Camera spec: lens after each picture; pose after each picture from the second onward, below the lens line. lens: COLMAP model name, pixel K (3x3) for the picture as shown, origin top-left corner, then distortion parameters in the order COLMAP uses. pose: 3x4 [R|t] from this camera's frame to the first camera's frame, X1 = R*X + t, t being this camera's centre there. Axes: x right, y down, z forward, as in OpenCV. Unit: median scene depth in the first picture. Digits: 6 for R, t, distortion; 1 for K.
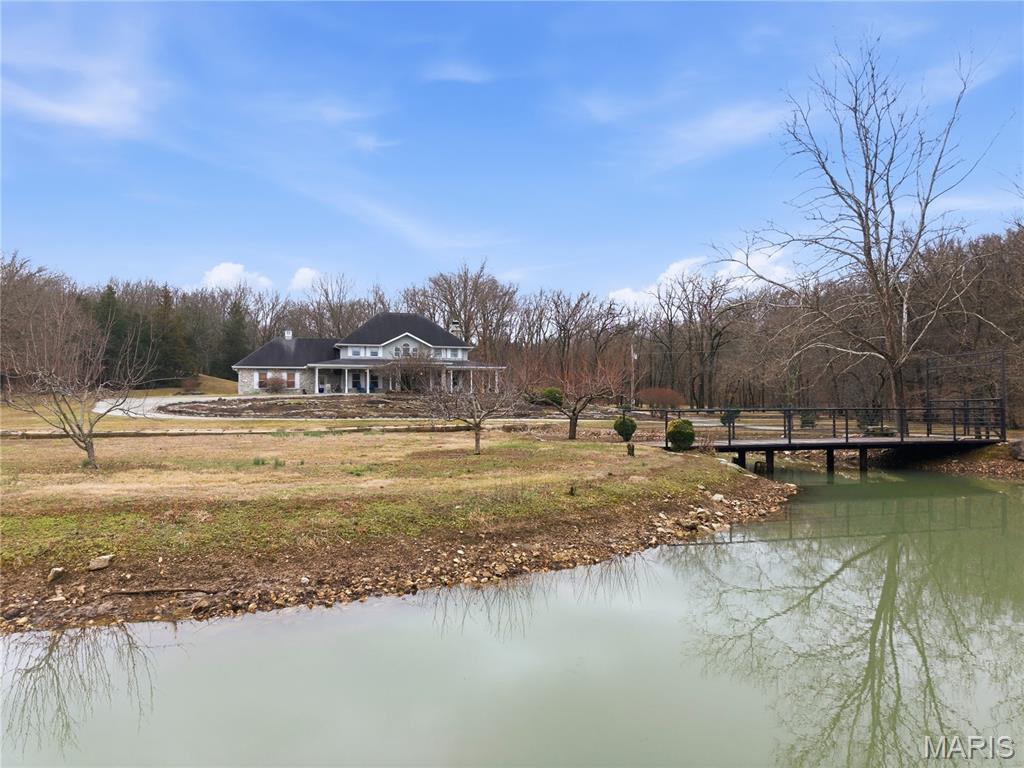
lens RADIAL K [[669.3, 0, 502.2], [0, 669.3, 402.9], [0, 0, 1]] dist [-0.004401, -0.006808]
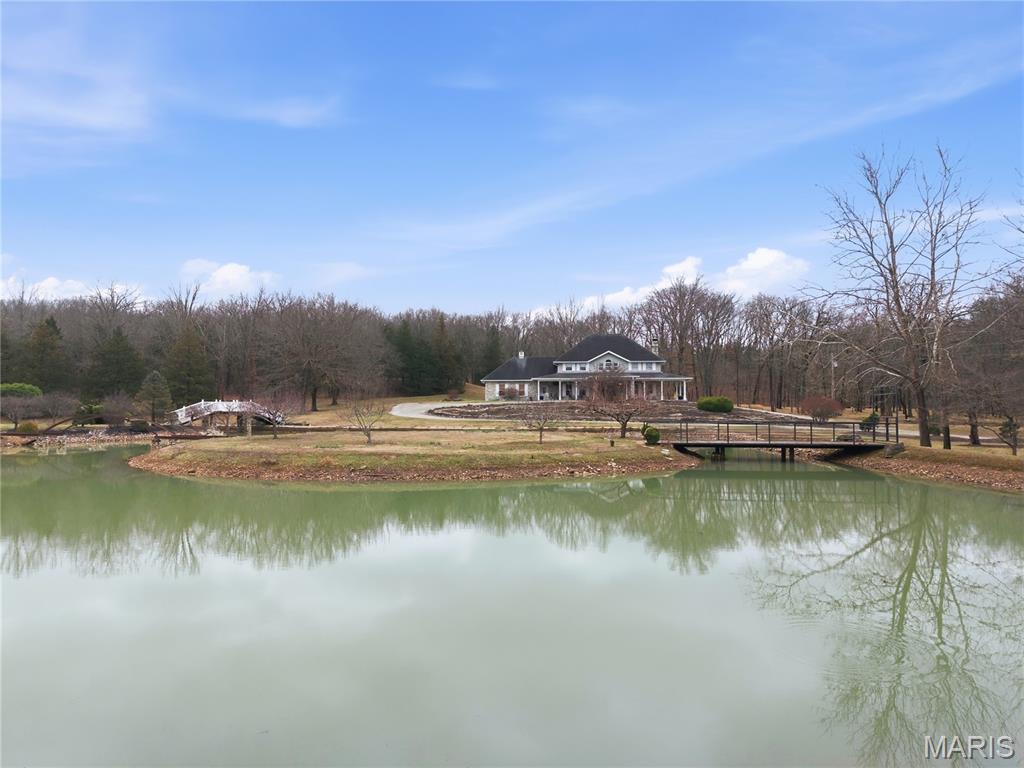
lens RADIAL K [[669.3, 0, 516.9], [0, 669.3, 388.5], [0, 0, 1]] dist [-0.004401, -0.006808]
pose [[0.927903, -0.005981, -0.372773, 0.170433], [-0.000862, 0.999834, -0.018187, -0.013058], [0.372820, 0.017197, 0.927744, -0.229829]]
